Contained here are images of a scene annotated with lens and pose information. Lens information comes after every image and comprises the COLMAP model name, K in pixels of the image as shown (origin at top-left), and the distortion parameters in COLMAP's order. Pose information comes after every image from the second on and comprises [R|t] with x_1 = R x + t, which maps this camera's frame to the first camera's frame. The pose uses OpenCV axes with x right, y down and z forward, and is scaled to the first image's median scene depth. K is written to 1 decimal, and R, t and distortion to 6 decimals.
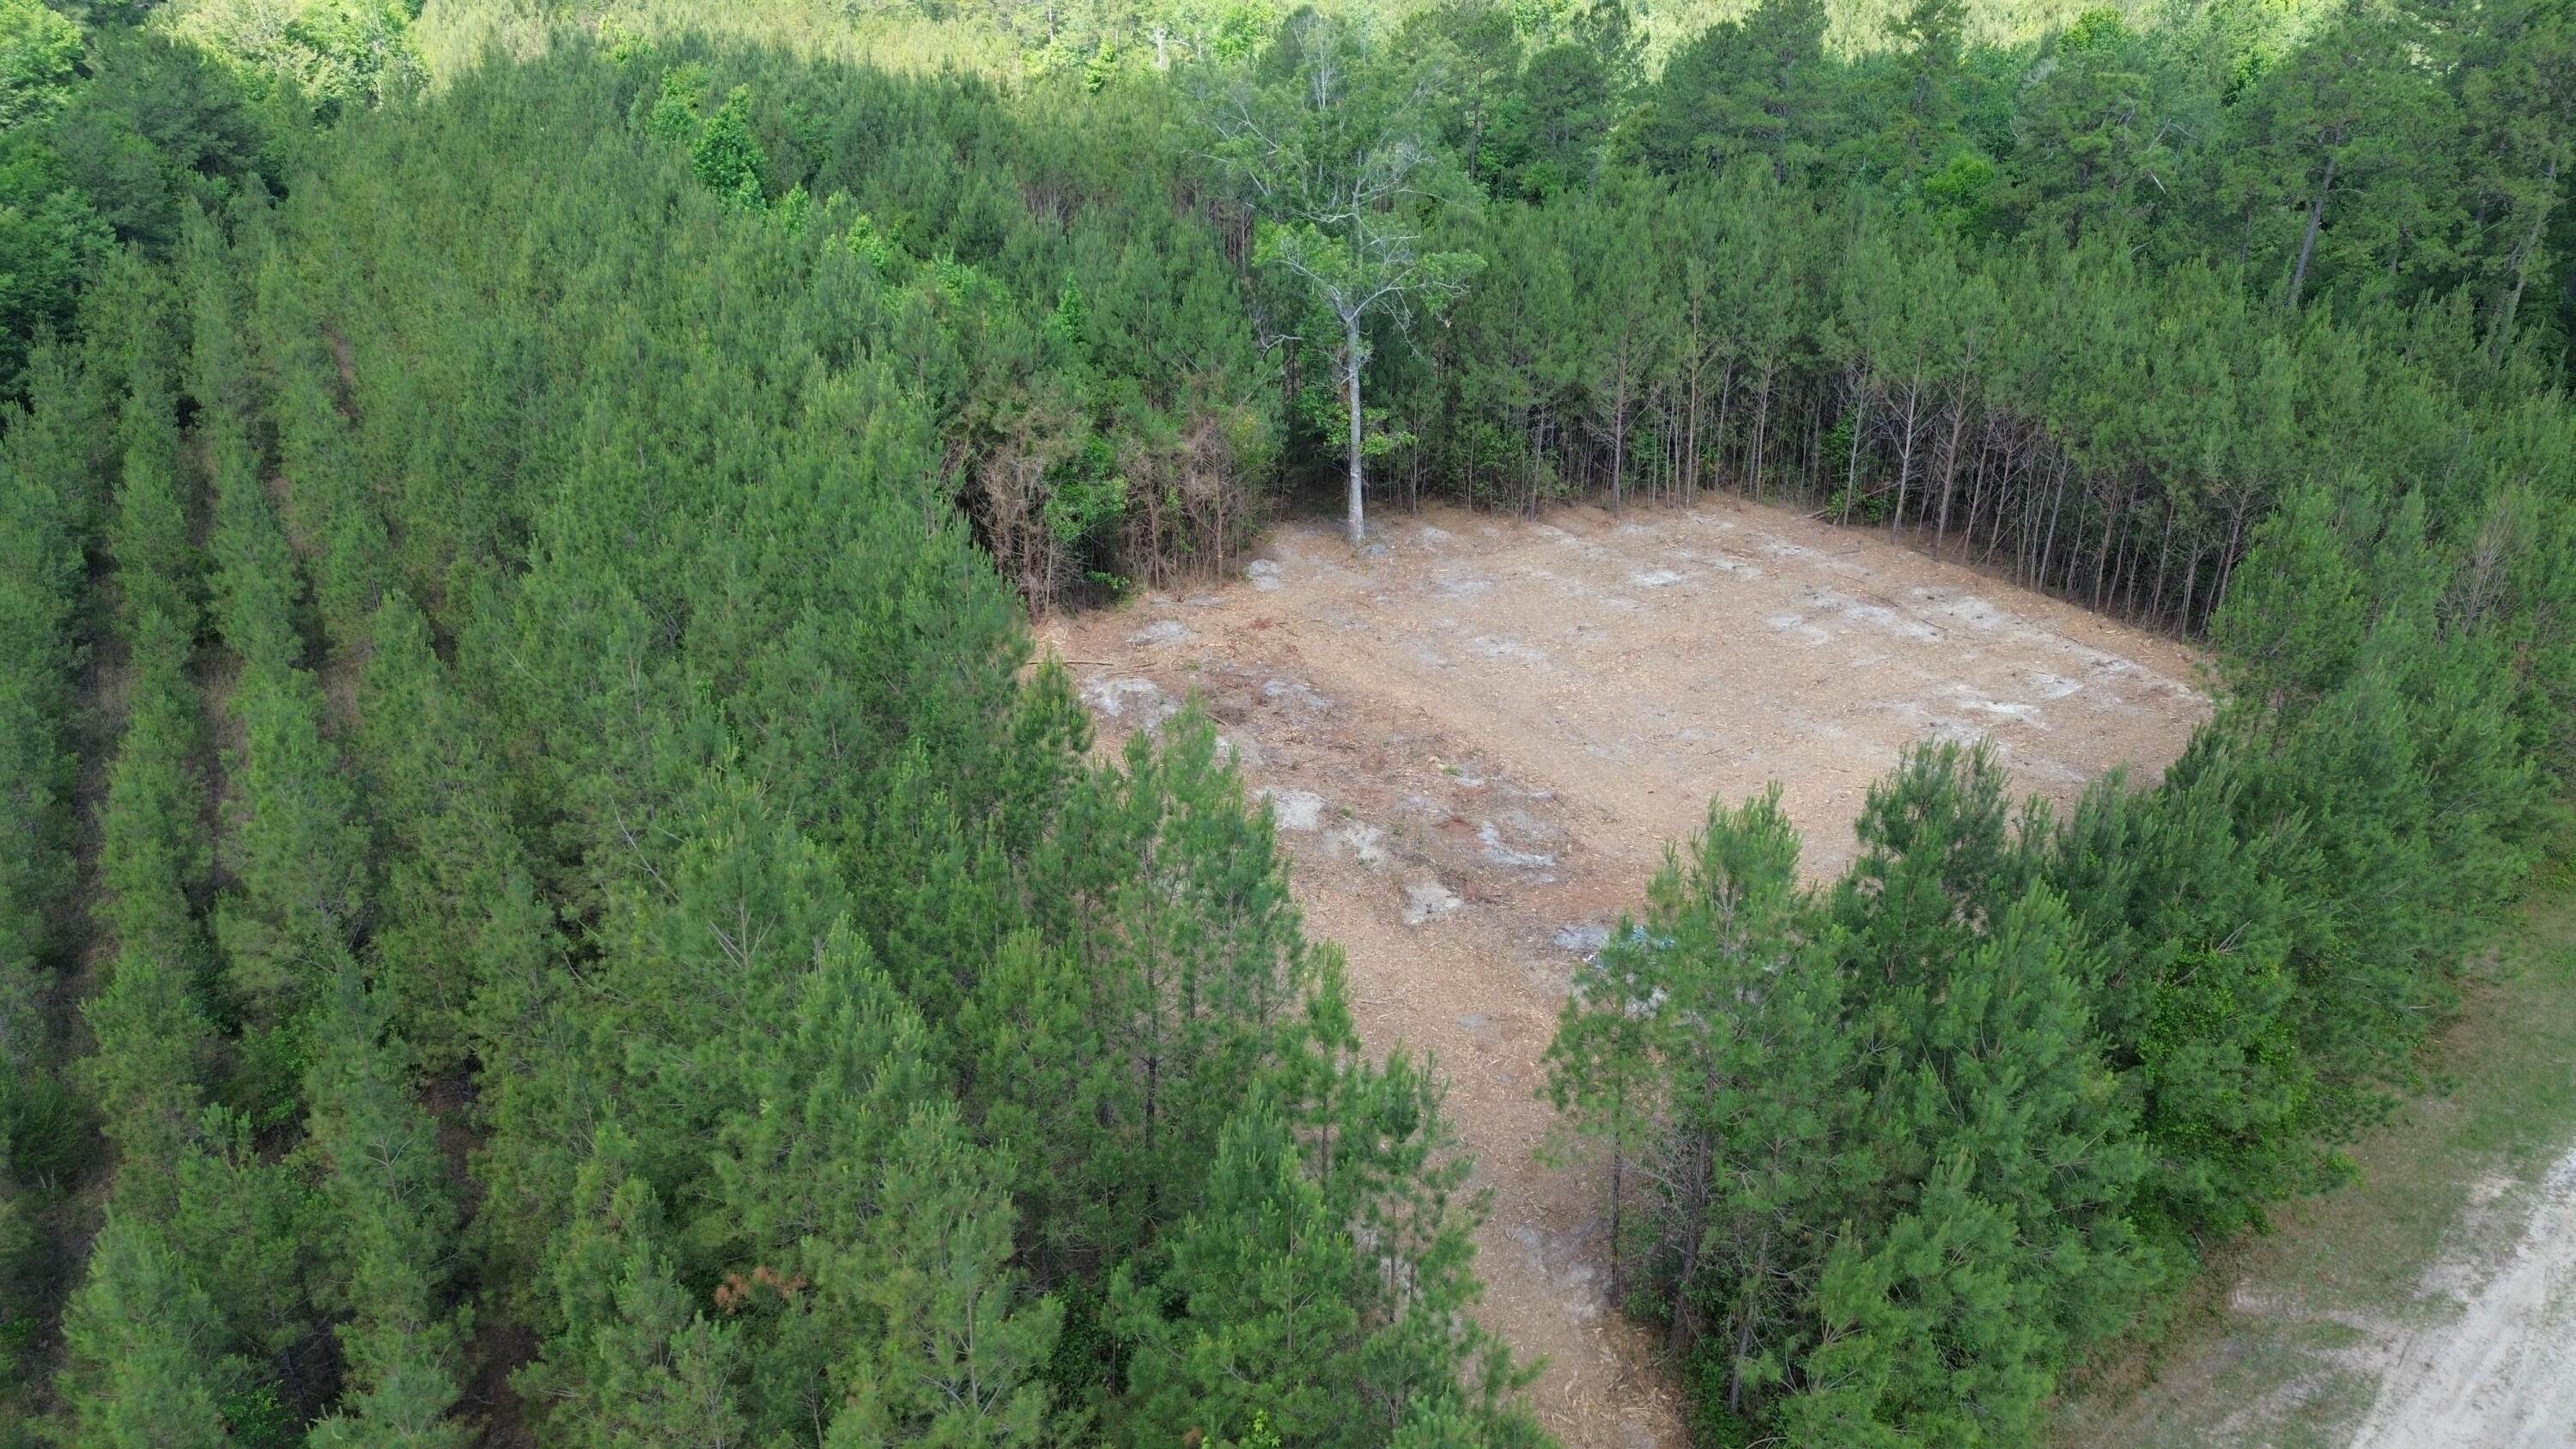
lens RADIAL K [[1806.0, 0, 1290.5], [0, 1806.0, 721.8], [0, 0, 1]] dist [0.048315, -0.051439]
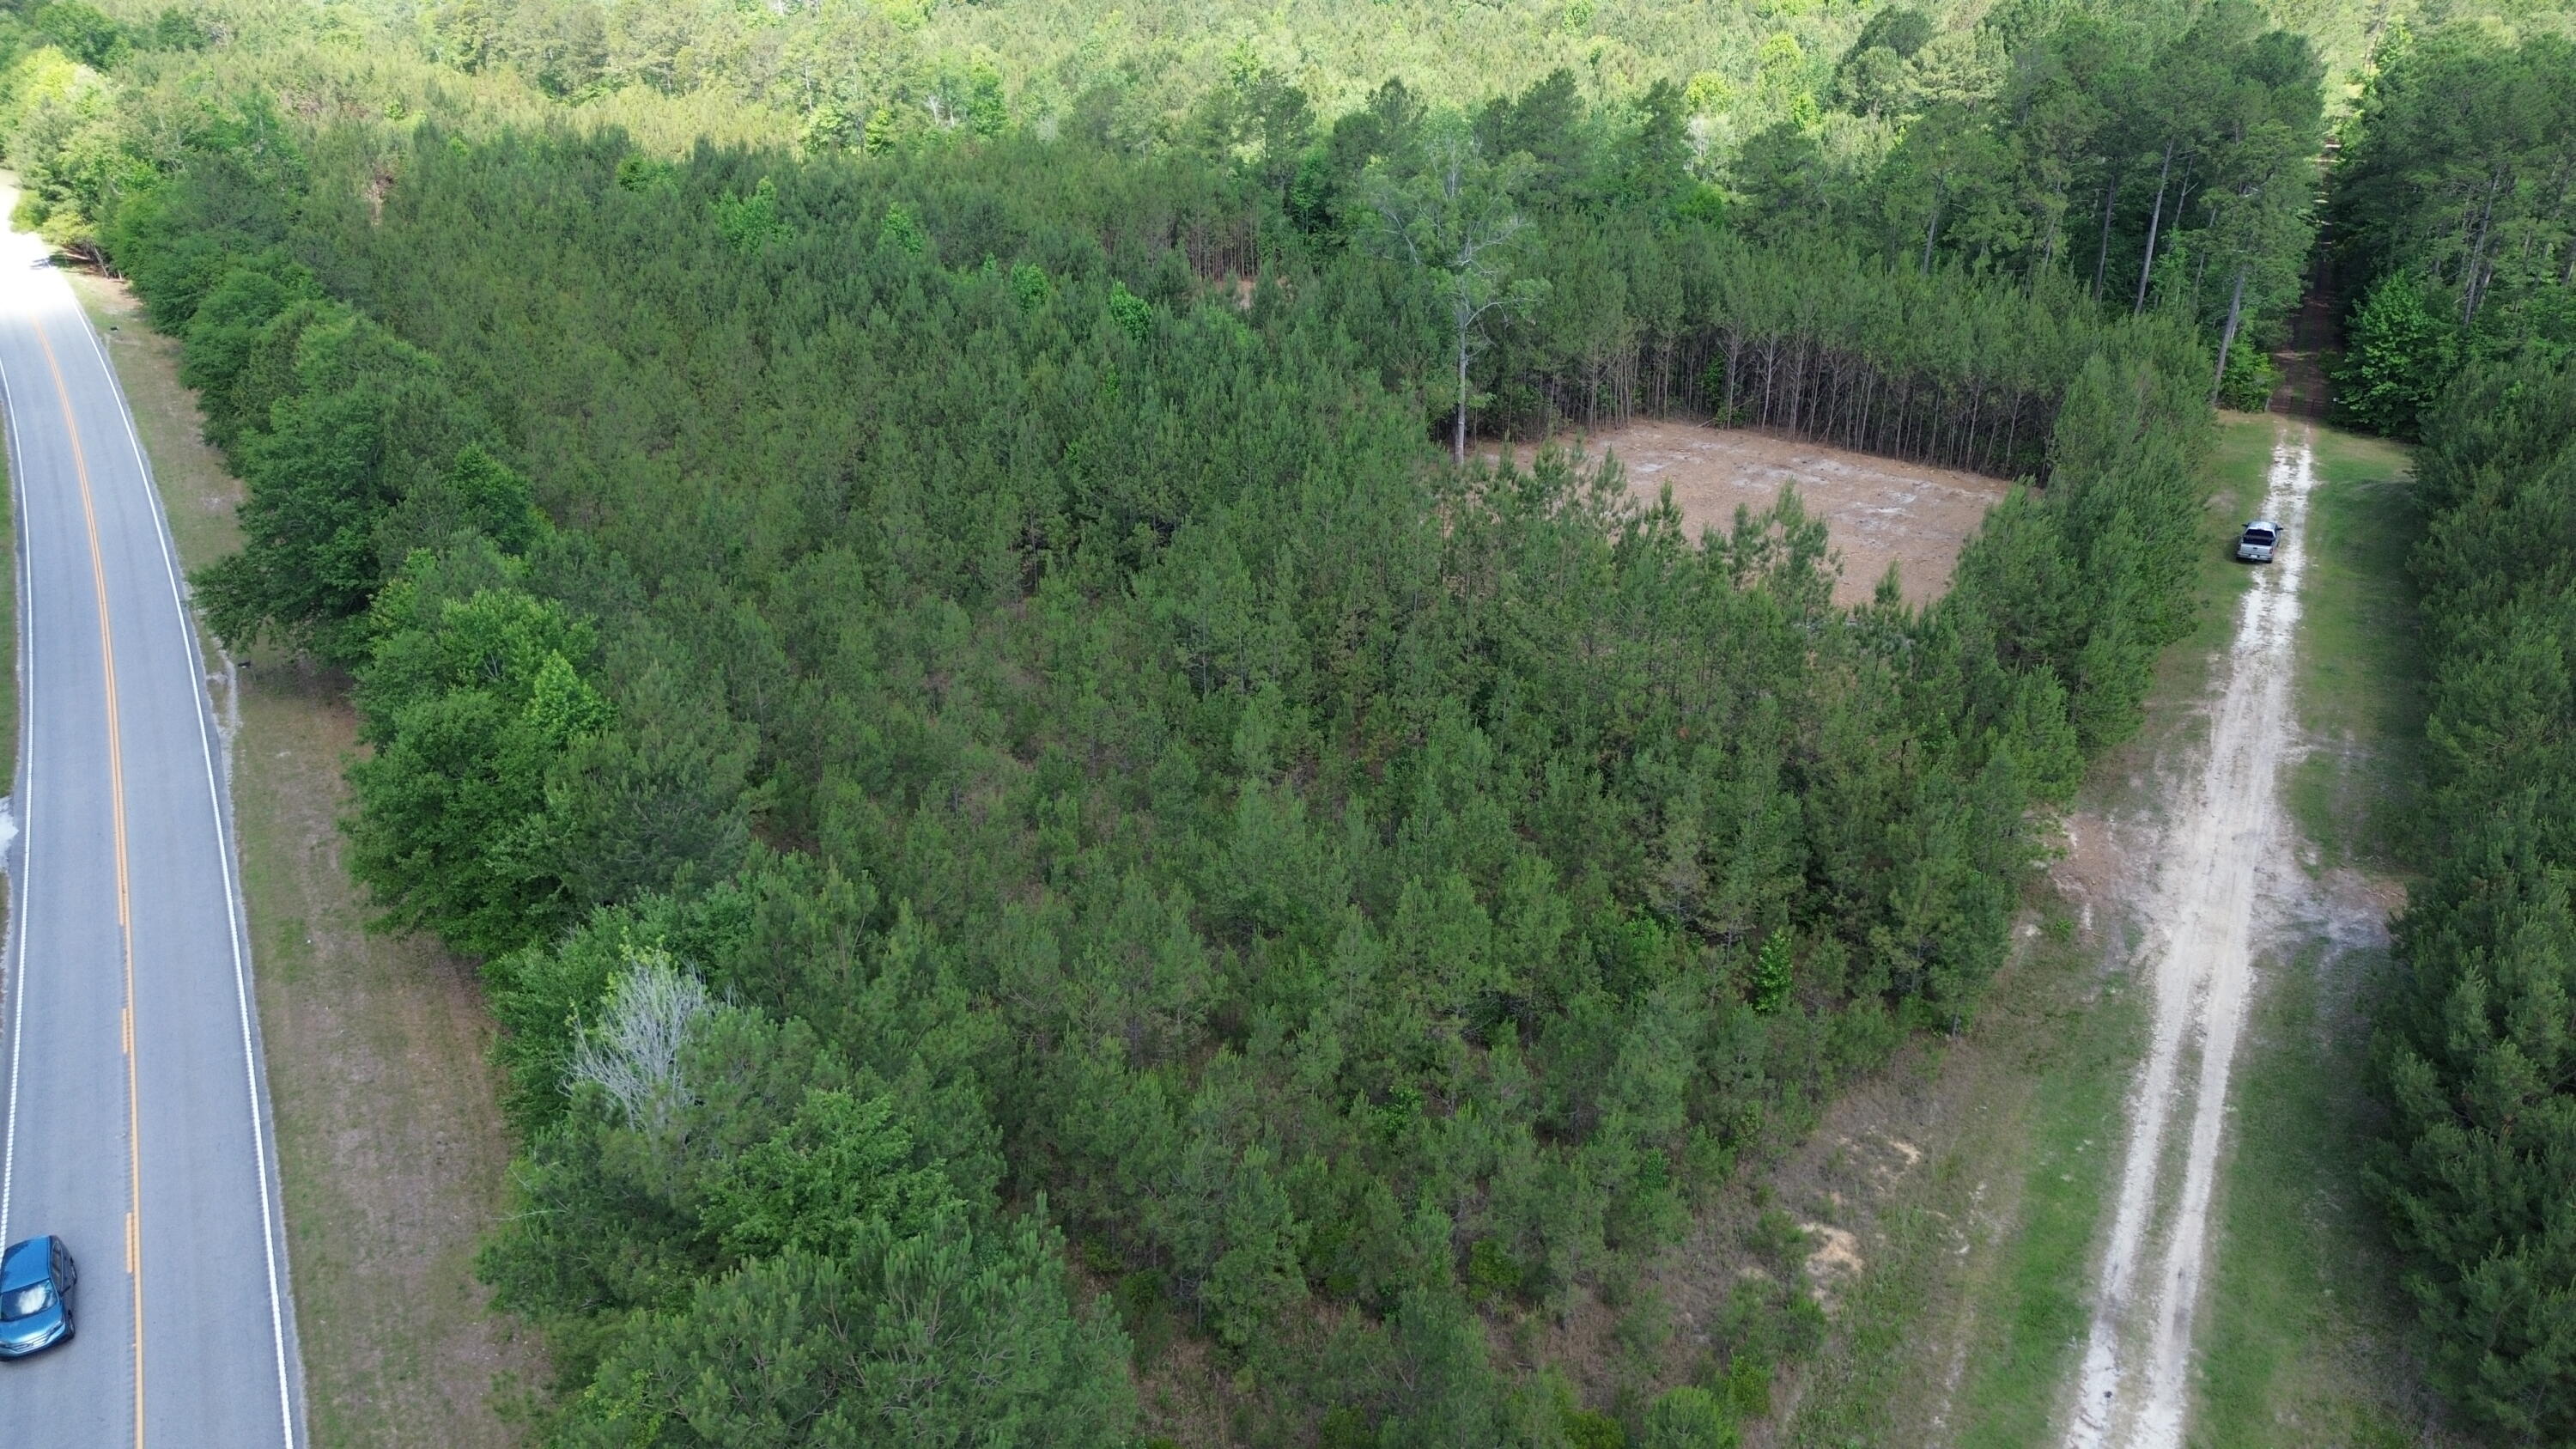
lens RADIAL K [[1806.0, 0, 1304.3], [0, 1806.0, 709.4], [0, 0, 1]] dist [0.048315, -0.051439]
pose [[0.948779, -0.134065, 0.286087, -0.632148], [0.135673, 0.990651, 0.014290, 0.075642], [-0.285328, 0.025256, 0.958097, -0.503093]]
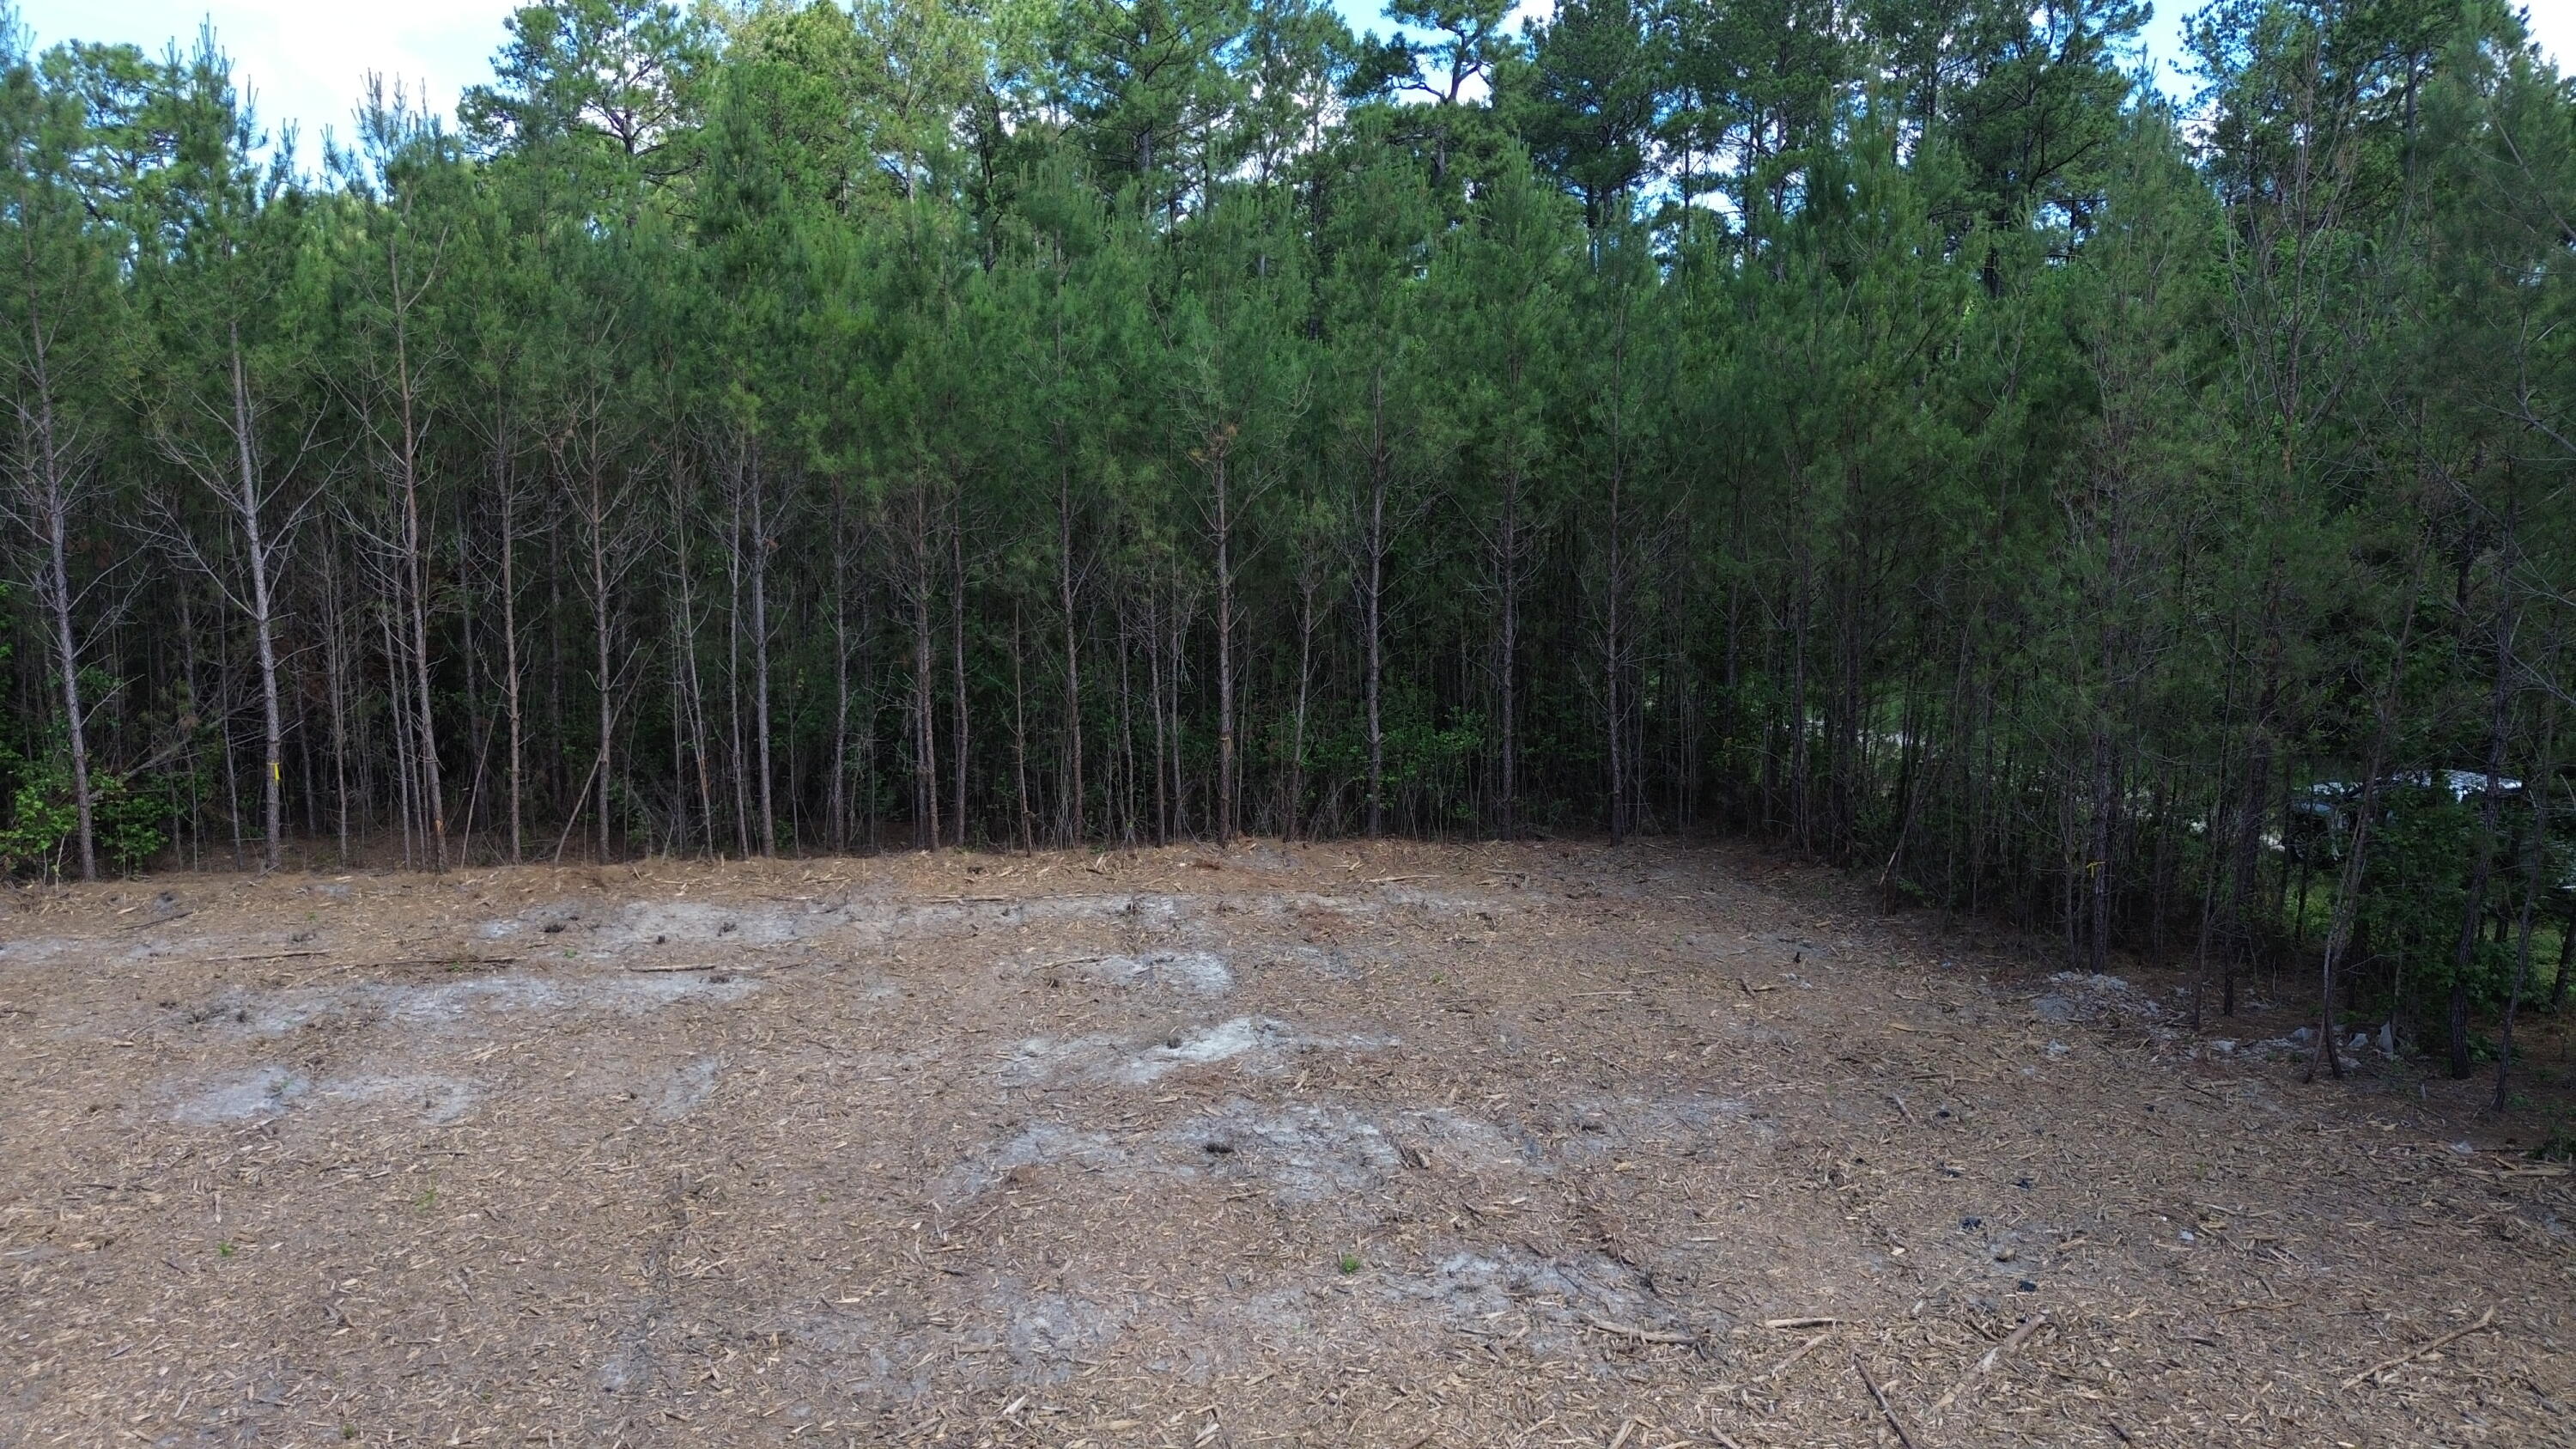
lens RADIAL K [[1806.0, 0, 1288.8], [0, 1806.0, 725.8], [0, 0, 1]] dist [0.048315, -0.051439]
pose [[0.412957, -0.120189, 0.902785, 0.107921], [0.385843, 0.920990, -0.053882, -0.033092], [-0.824980, 0.370584, 0.426703, 0.756881]]
